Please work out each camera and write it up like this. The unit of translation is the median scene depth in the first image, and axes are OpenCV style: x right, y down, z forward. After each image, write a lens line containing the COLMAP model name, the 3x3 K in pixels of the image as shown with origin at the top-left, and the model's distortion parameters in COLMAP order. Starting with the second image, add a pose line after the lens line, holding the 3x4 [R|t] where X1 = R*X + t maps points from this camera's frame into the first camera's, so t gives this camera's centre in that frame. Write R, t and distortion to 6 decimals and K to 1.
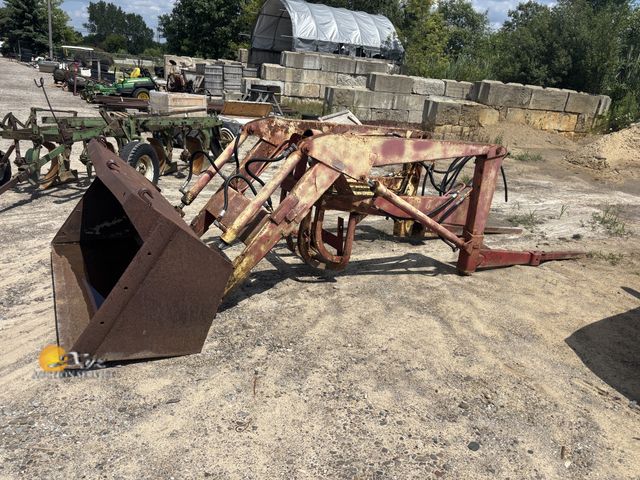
lens RADIAL K [[525.4, 0, 320.0], [0, 525.4, 240.0], [0, 0, 1]] dist [0.037523, 0.005986]
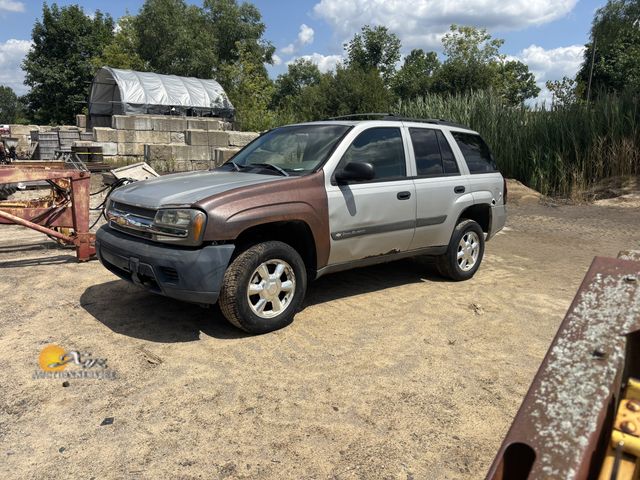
lens RADIAL K [[525.4, 0, 320.0], [0, 525.4, 240.0], [0, 0, 1]] dist [0.037523, 0.005986]
pose [[0.980507, -0.097473, 0.170603, 0.129279], [0.114229, 0.989249, -0.091311, 0.040895], [-0.159869, 0.109018, 0.981100, -0.099912]]
